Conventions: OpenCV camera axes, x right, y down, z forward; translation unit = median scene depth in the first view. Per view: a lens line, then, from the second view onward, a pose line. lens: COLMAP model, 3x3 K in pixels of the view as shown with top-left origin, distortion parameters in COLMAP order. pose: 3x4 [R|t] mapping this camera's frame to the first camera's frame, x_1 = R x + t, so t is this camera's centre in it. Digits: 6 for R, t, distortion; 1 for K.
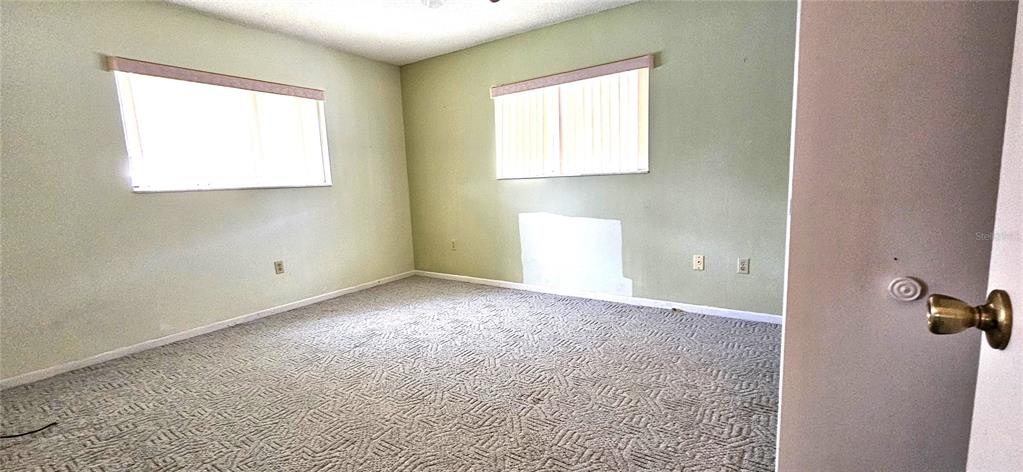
lens RADIAL K [[415.6, 0, 511.5], [0, 415.6, 236.0], [0, 0, 1]] dist [0.001399, -0.000025]
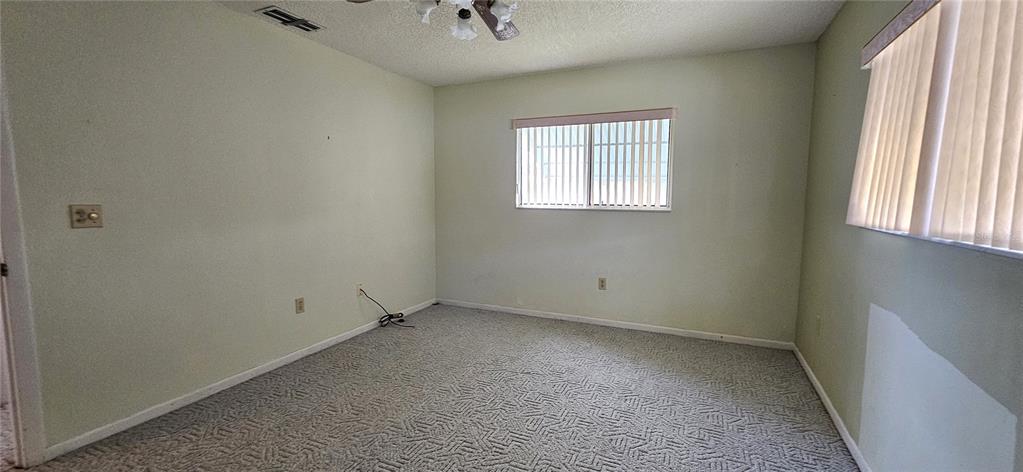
lens RADIAL K [[415.6, 0, 511.5], [0, 415.6, 236.0], [0, 0, 1]] dist [0.001399, -0.000025]
pose [[0.166311, 0.133369, -0.977012, 0.461674], [-0.145326, 0.983307, 0.109490, -0.137339], [0.975306, 0.123775, 0.182917, 0.593776]]
